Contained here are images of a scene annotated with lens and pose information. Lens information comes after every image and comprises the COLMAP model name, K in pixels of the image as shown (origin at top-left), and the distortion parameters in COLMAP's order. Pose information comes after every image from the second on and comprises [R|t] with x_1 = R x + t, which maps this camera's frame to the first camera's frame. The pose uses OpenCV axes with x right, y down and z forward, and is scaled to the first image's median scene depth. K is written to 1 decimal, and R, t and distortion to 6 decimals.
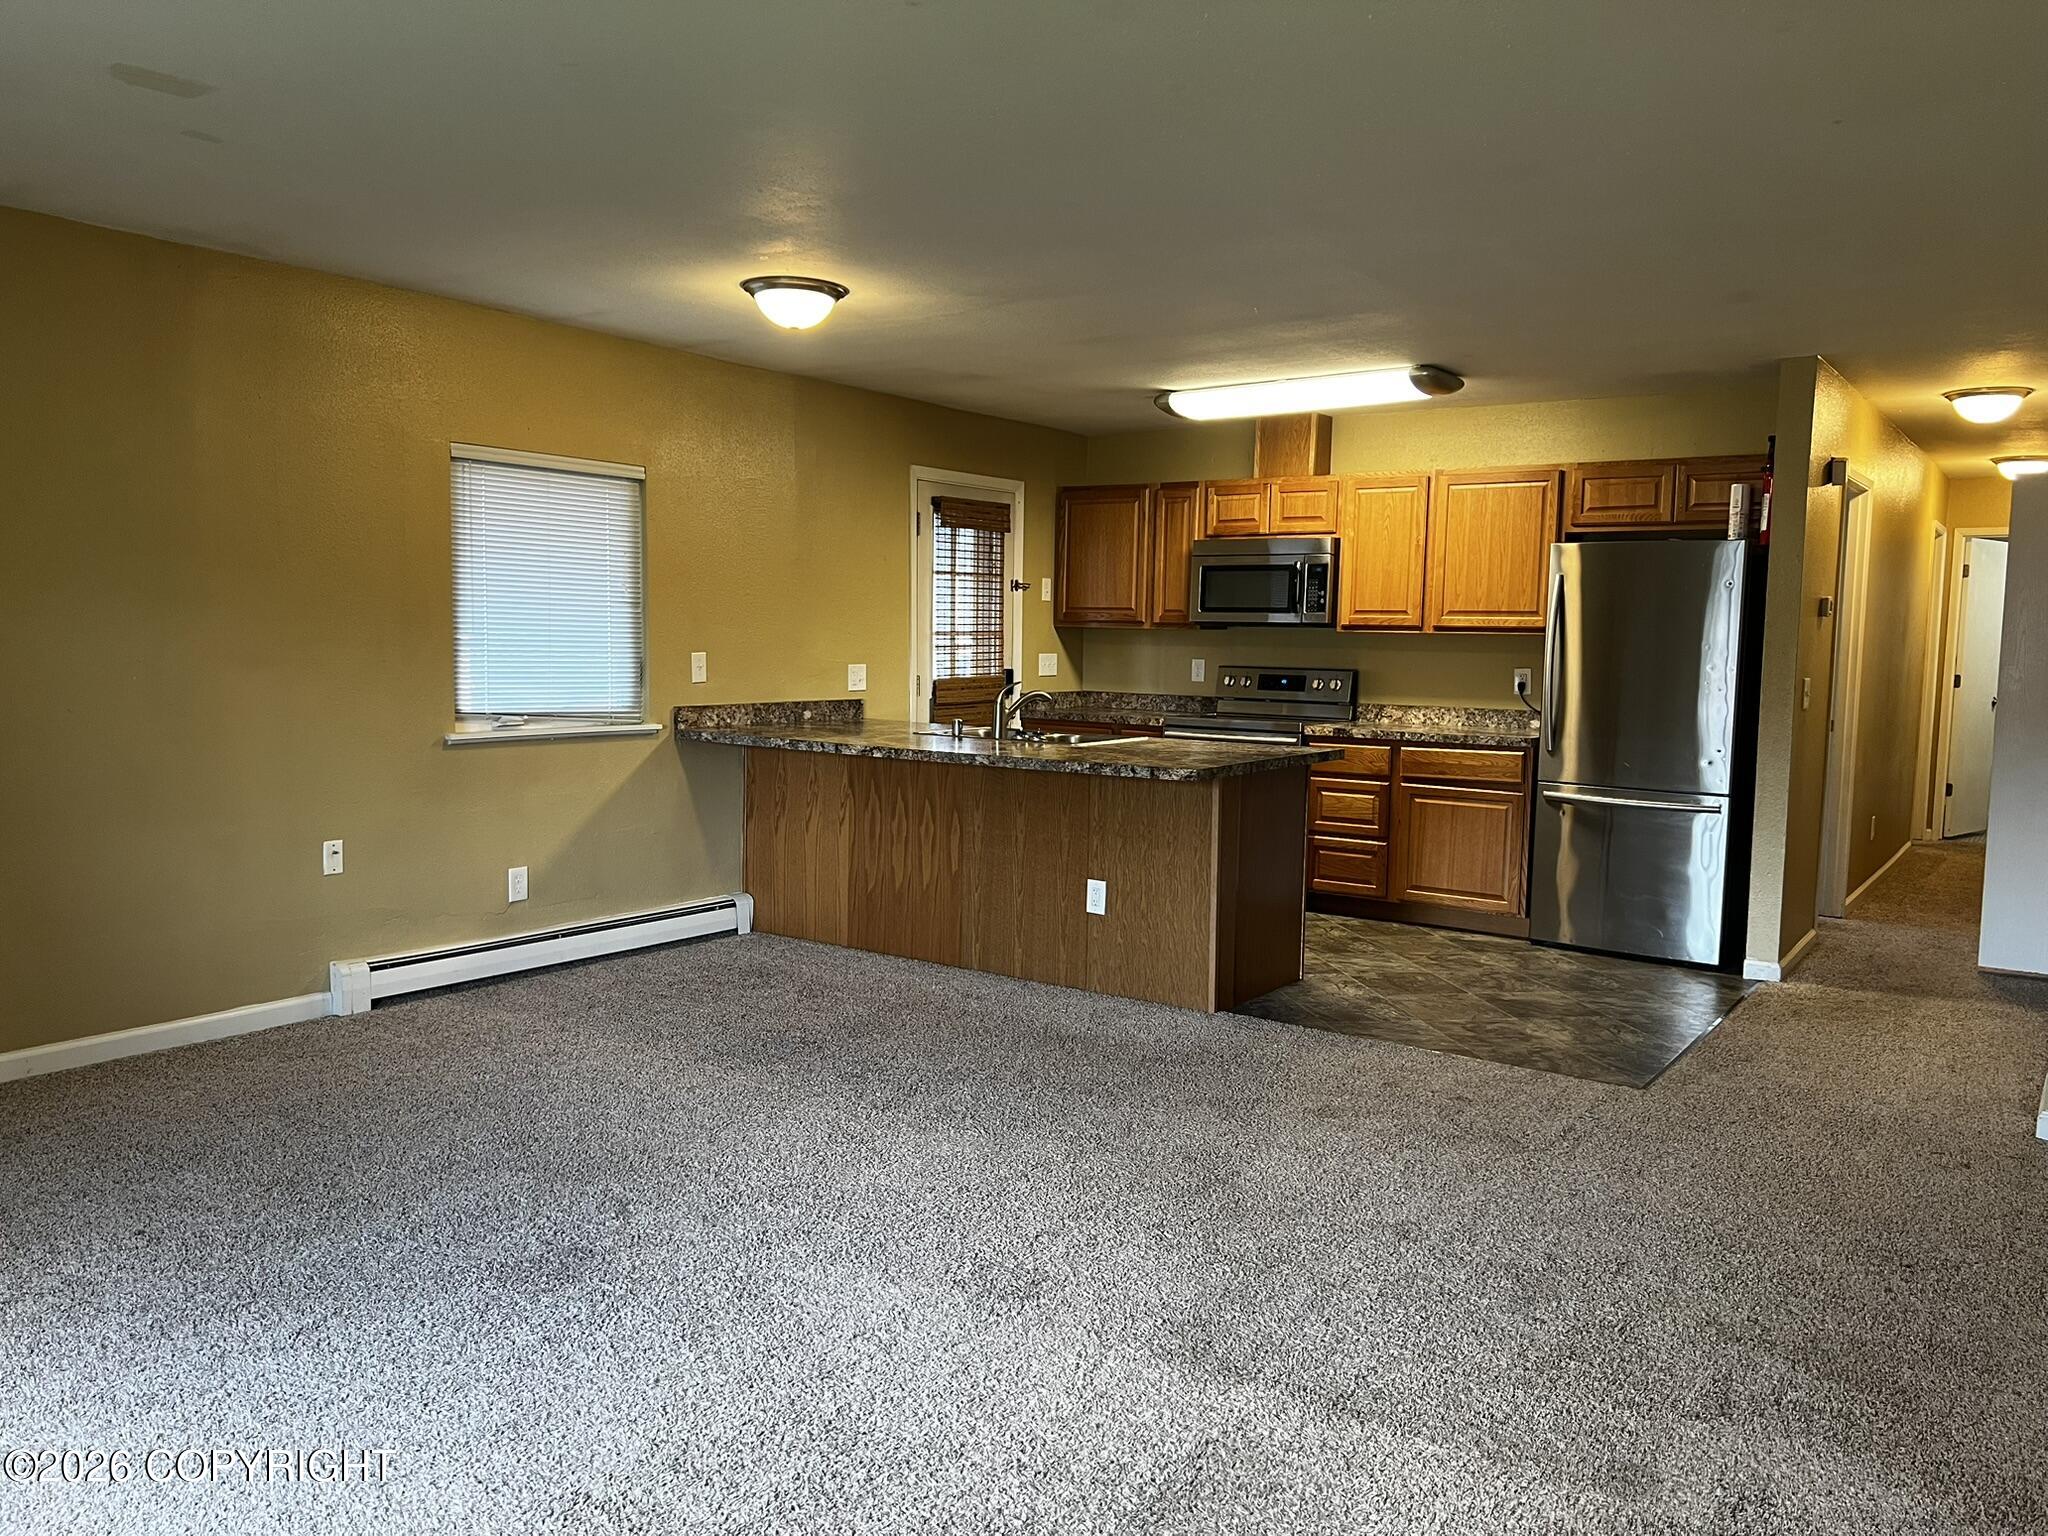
lens RADIAL K [[1519.1, 0, 1024.0], [0, 1519.1, 768.0], [0, 0, 1]] dist [0.111065, -0.157909]
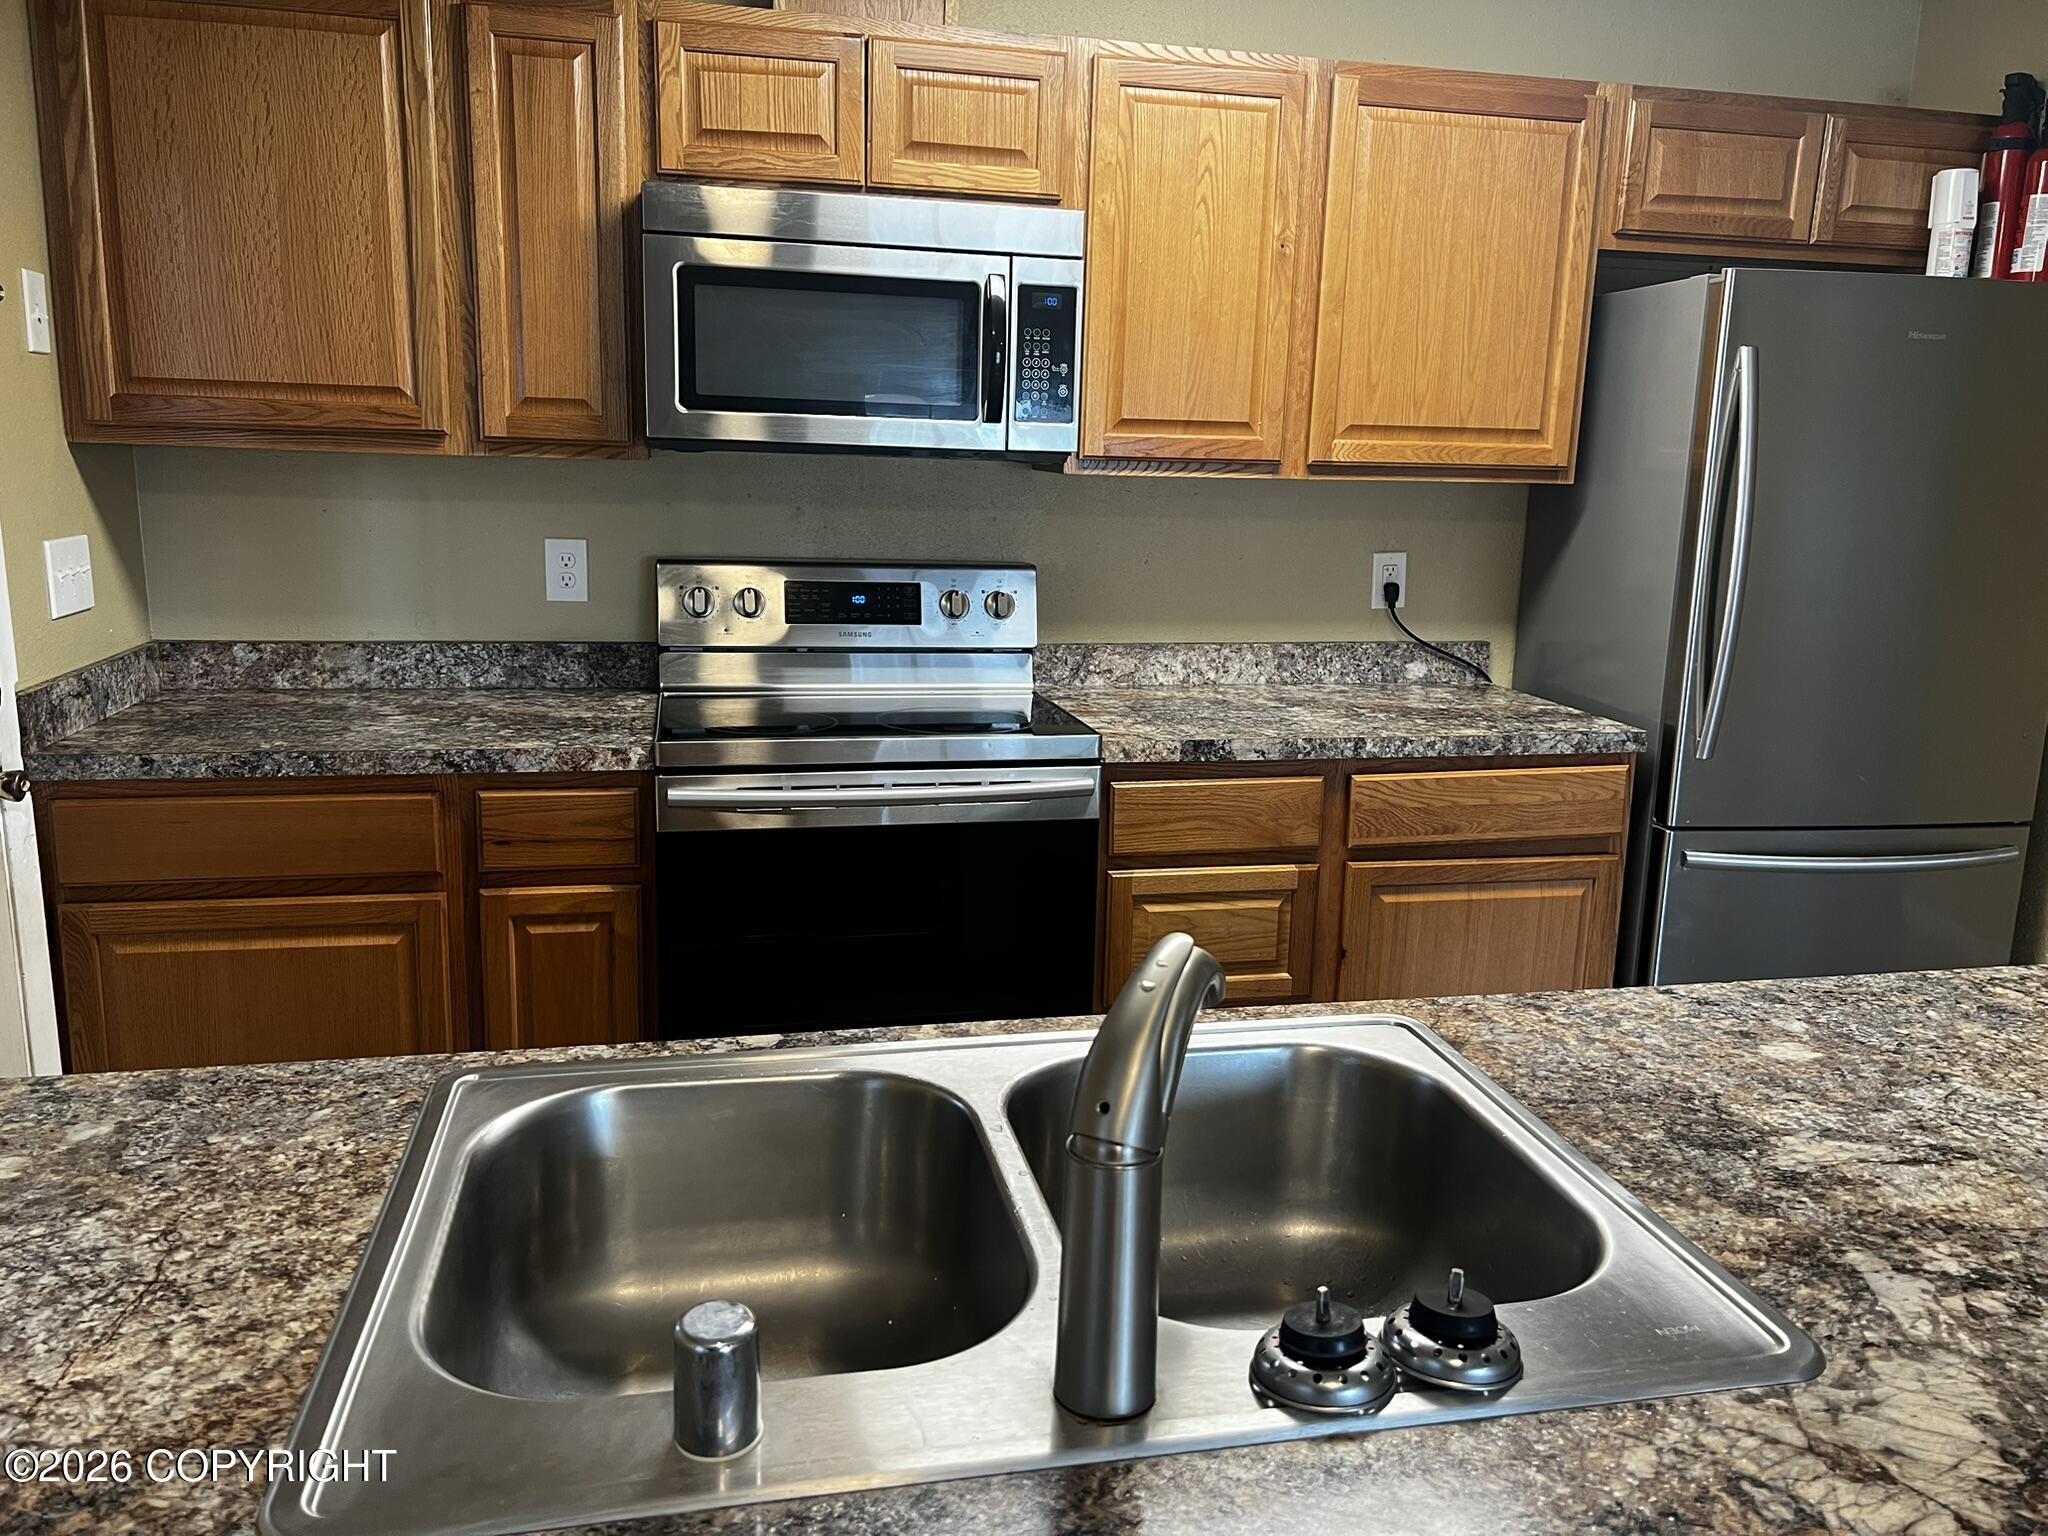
lens RADIAL K [[1519.1, 0, 1024.0], [0, 1519.1, 768.0], [0, 0, 1]] dist [0.111065, -0.157909]
pose [[0.677736, -0.150618, 0.719714, -0.097473], [0.052345, 0.986195, 0.157094, -0.082470], [-0.733439, -0.068795, 0.676265, 0.793207]]
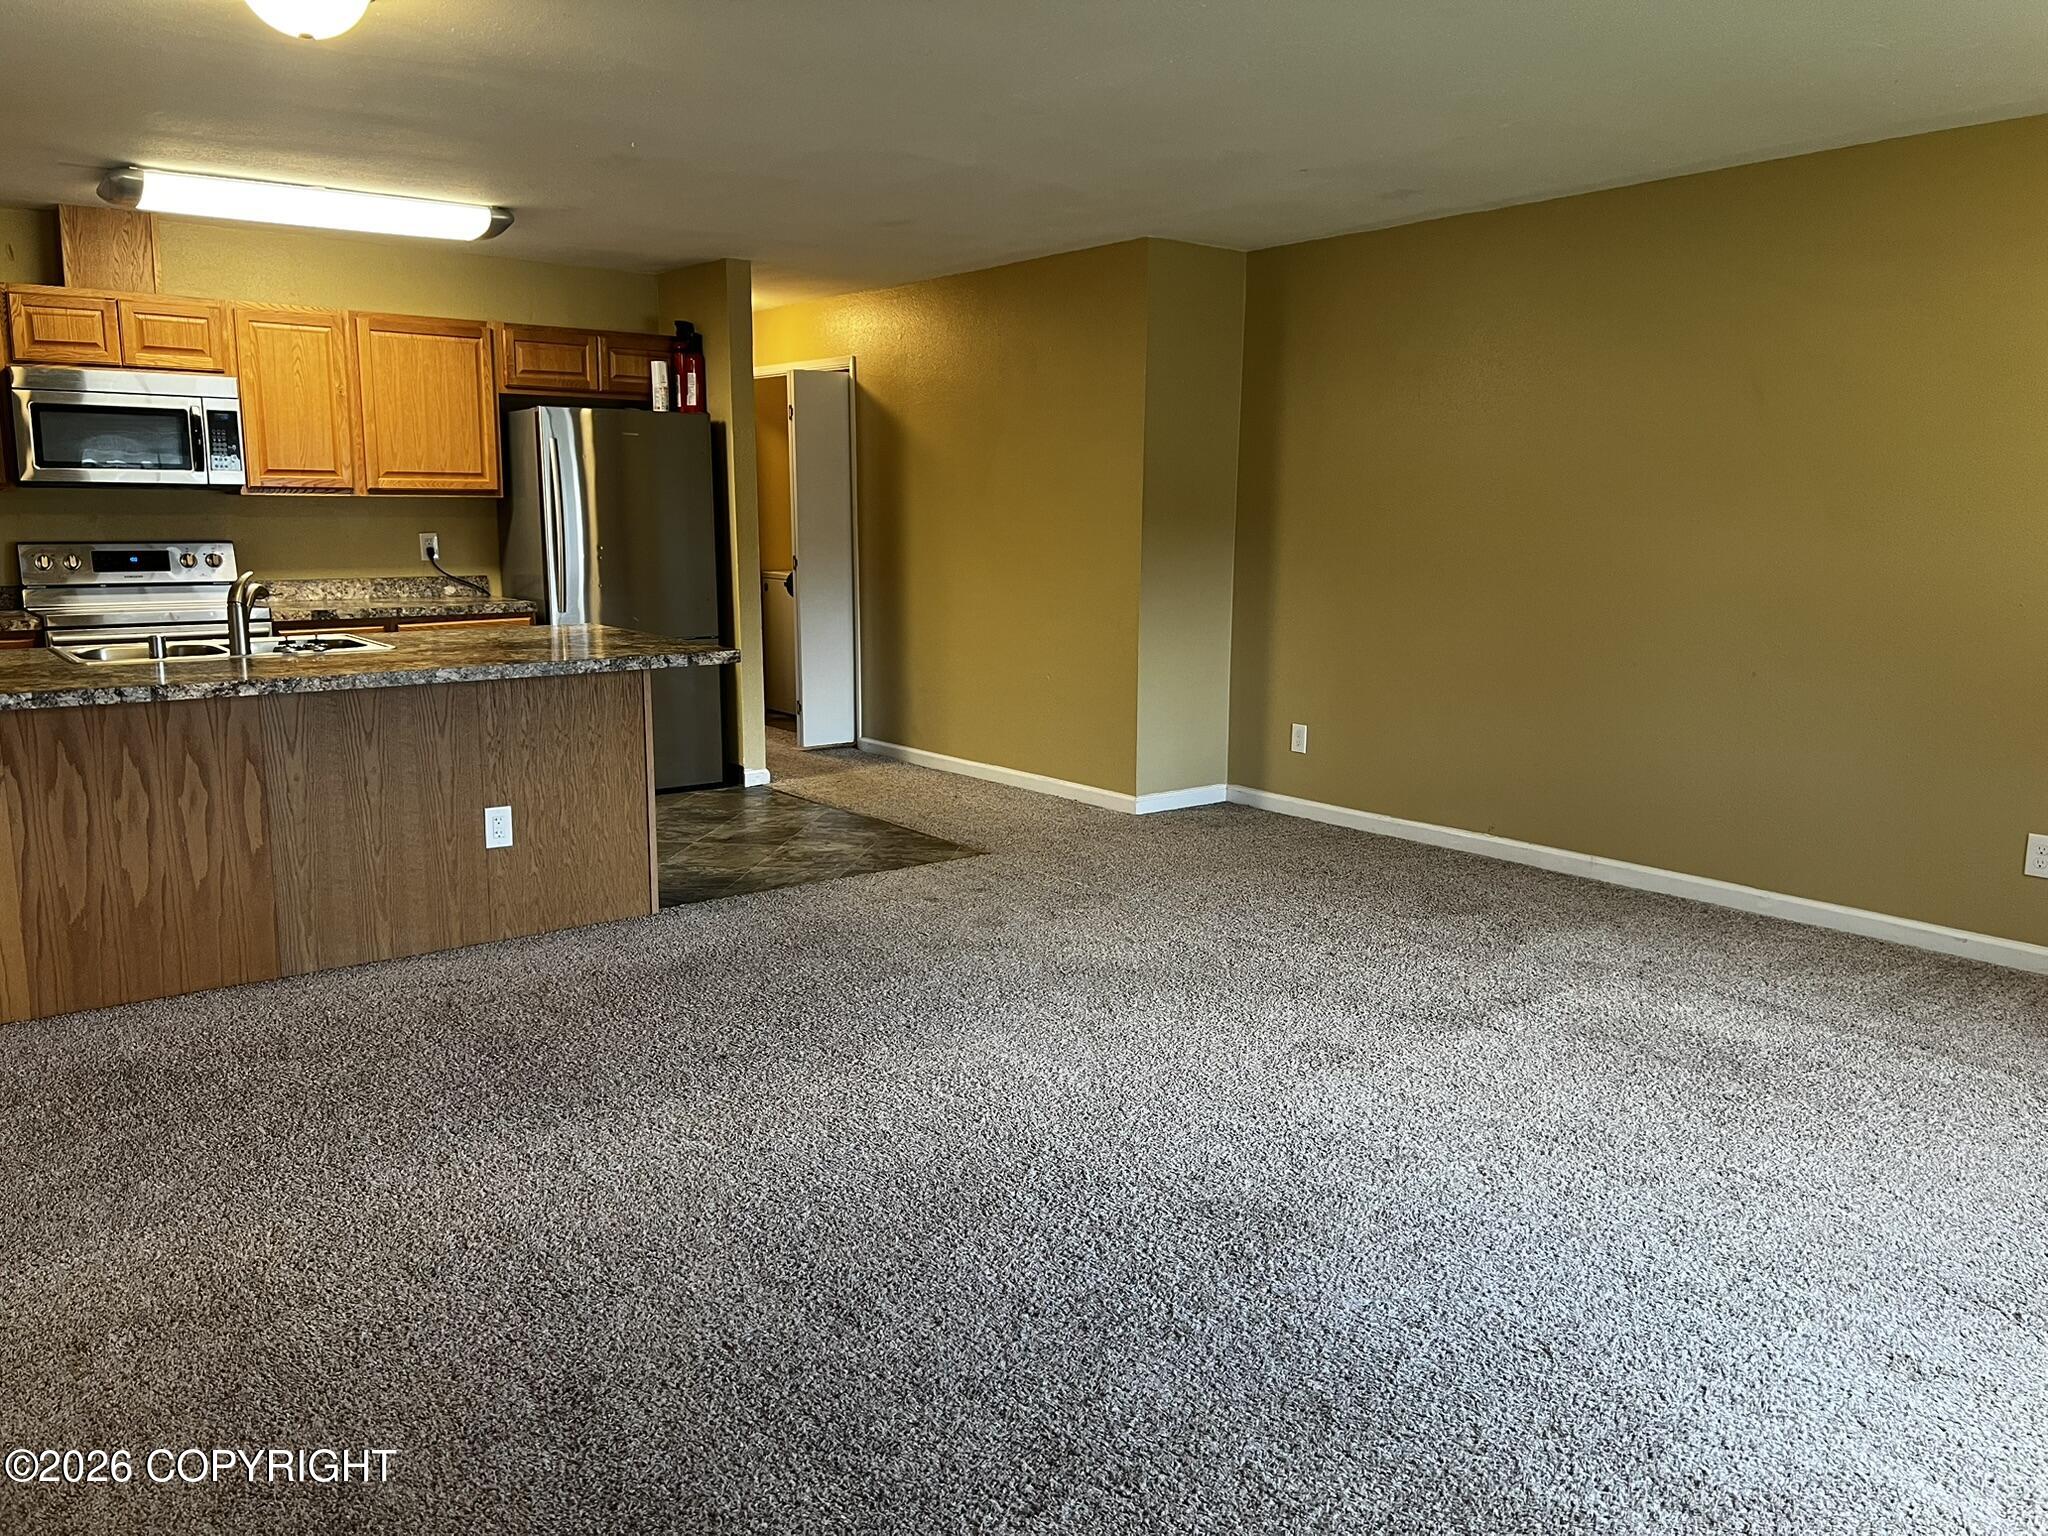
lens RADIAL K [[1546.5, 0, 1024.0], [0, 1546.5, 768.0], [0, 0, 1]] dist [0.023808, -0.007170]
pose [[0.282714, -0.178164, 0.942513, -0.526122], [0.086288, 0.983339, 0.159998, -0.045359], [-0.955315, 0.036093, 0.293377, 0.381991]]
